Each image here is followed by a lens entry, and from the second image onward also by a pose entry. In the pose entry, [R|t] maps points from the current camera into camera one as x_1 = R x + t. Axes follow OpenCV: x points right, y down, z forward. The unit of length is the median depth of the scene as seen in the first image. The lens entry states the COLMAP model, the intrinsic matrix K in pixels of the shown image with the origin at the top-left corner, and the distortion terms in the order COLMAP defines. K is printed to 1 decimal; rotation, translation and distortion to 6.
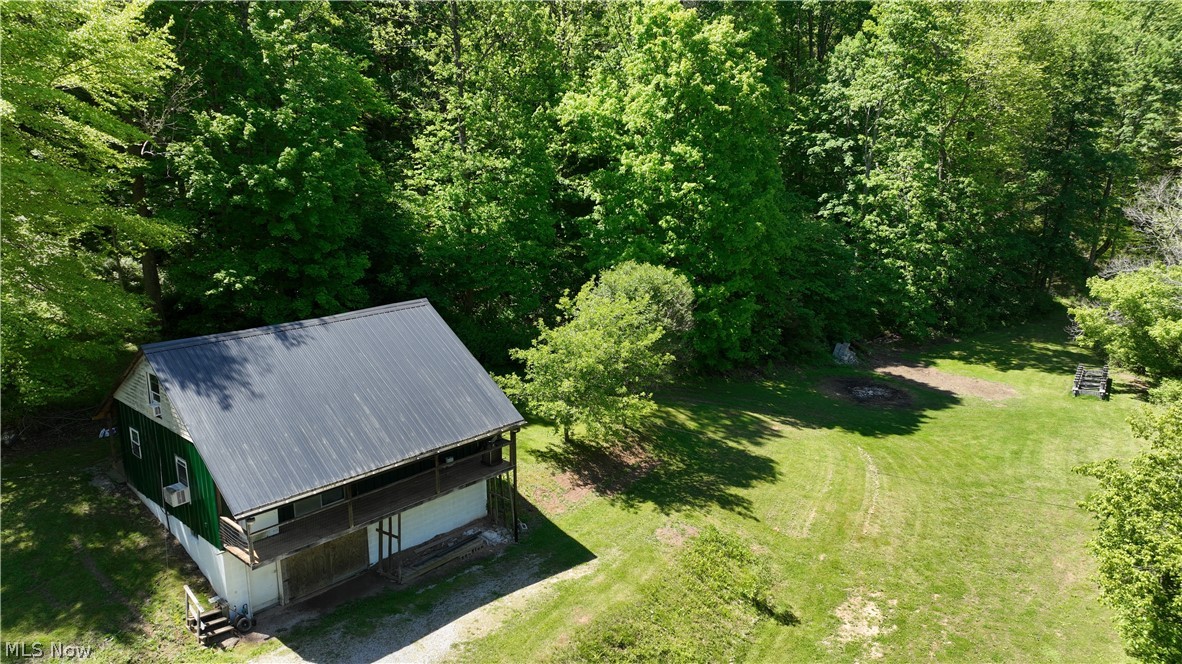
lens RADIAL K [[827.5, 0, 589.0], [0, 827.5, 344.0], [0, 0, 1]] dist [-0.006004, 0.021752]
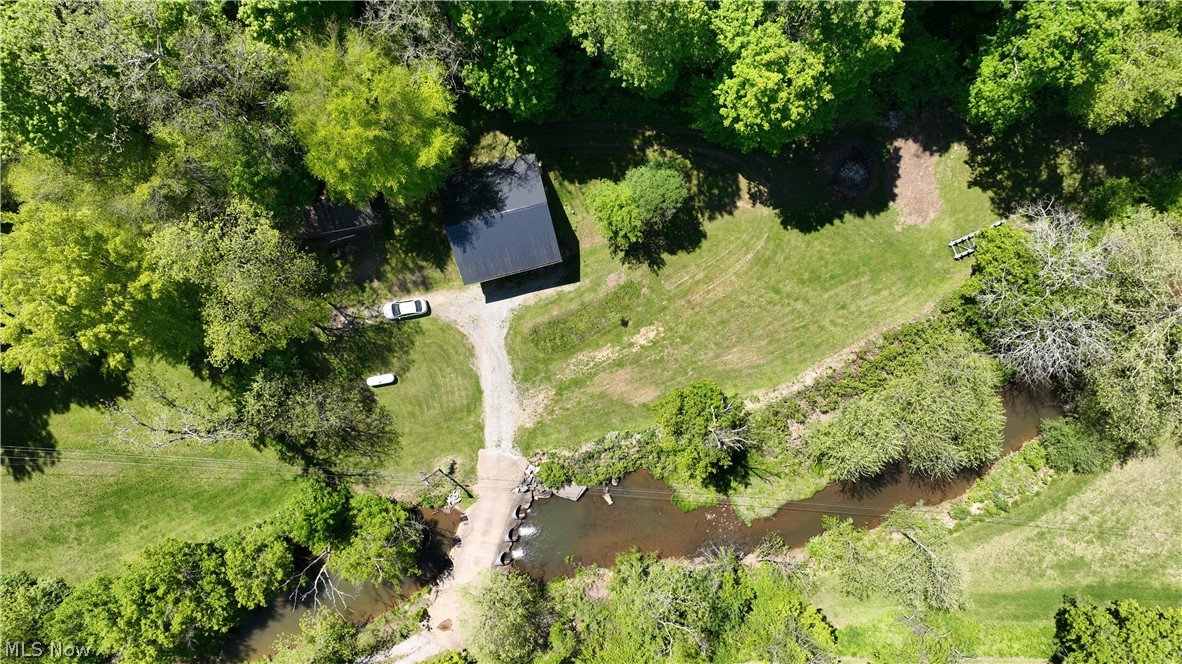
lens RADIAL K [[827.5, 0, 593.5], [0, 827.5, 329.0], [0, 0, 1]] dist [-0.006004, 0.021752]
pose [[0.841589, 0.539865, -0.016528, 0.209258], [-0.104970, 0.193500, 0.975469, -2.846231], [0.529819, -0.819209, 0.219517, 0.233649]]
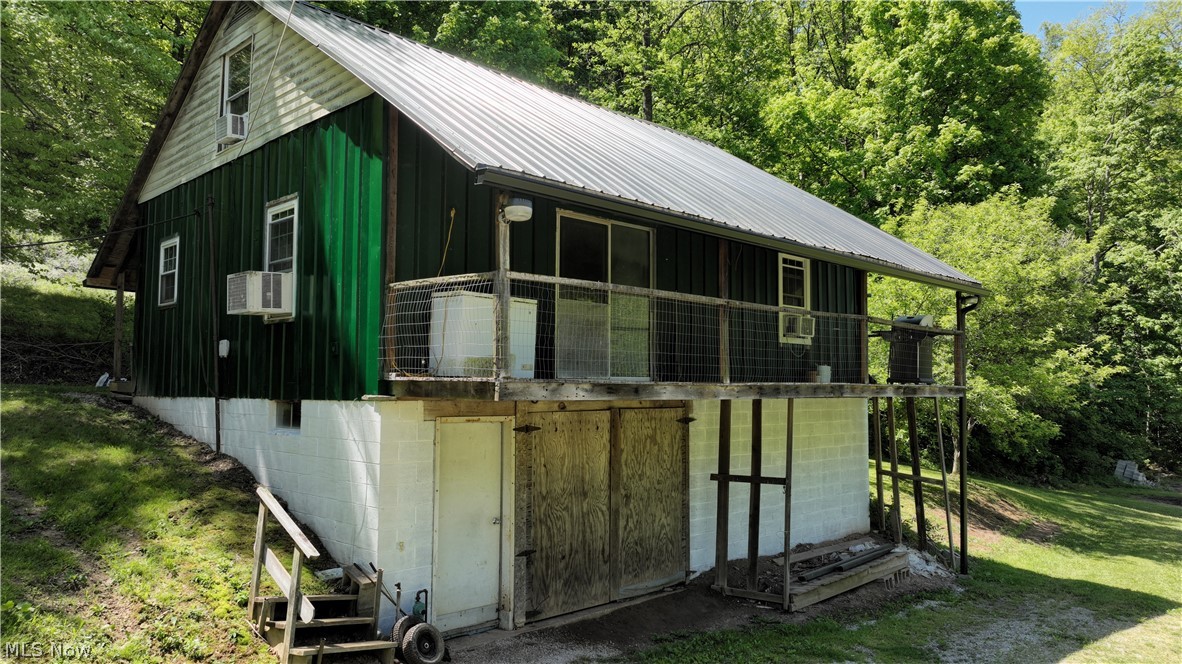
lens RADIAL K [[827.5, 0, 584.7], [0, 827.5, 338.7], [0, 0, 1]] dist [-0.006004, 0.021752]
pose [[0.998819, 0.002265, -0.048542, -0.292353], [-0.016599, 0.954730, -0.297009, 0.274833], [0.045672, 0.297464, 0.953640, 0.574719]]
